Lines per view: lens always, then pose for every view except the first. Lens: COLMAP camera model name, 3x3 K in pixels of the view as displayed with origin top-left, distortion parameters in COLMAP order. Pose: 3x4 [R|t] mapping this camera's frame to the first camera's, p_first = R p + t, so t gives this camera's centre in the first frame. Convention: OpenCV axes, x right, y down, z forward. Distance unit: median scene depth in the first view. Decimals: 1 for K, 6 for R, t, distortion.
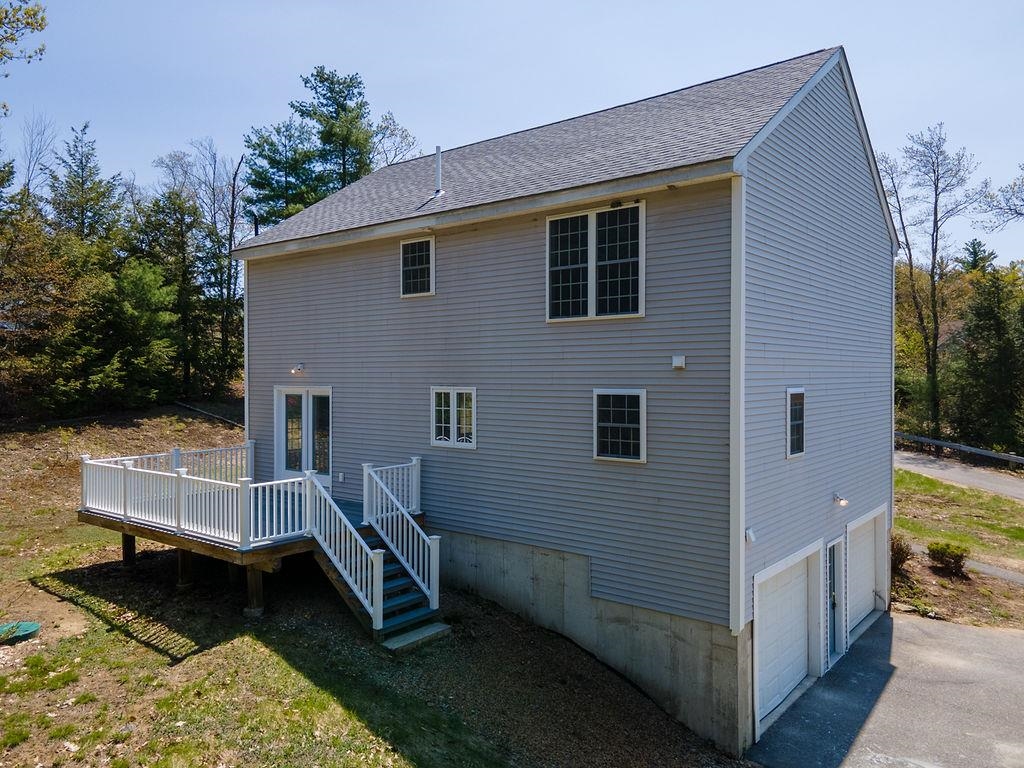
lens RADIAL K [[760.0, 0, 512.1], [0, 760.0, 381.8], [0, 0, 1]] dist [-0.005352, -0.002544]
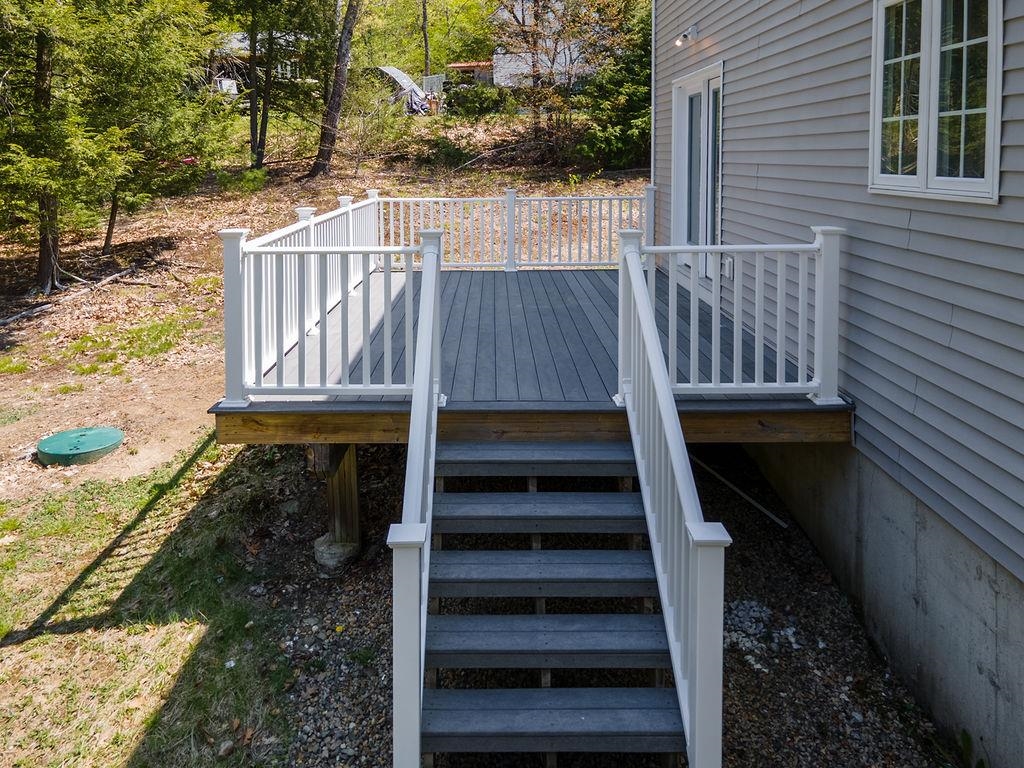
lens RADIAL K [[760.0, 0, 513.2], [0, 760.0, 382.7], [0, 0, 1]] dist [-0.005352, -0.002544]
pose [[0.686892, 0.210564, -0.695588, 0.025958], [-0.000618, 0.957278, 0.289170, 0.071873], [0.726759, -0.198199, 0.657677, 0.706531]]
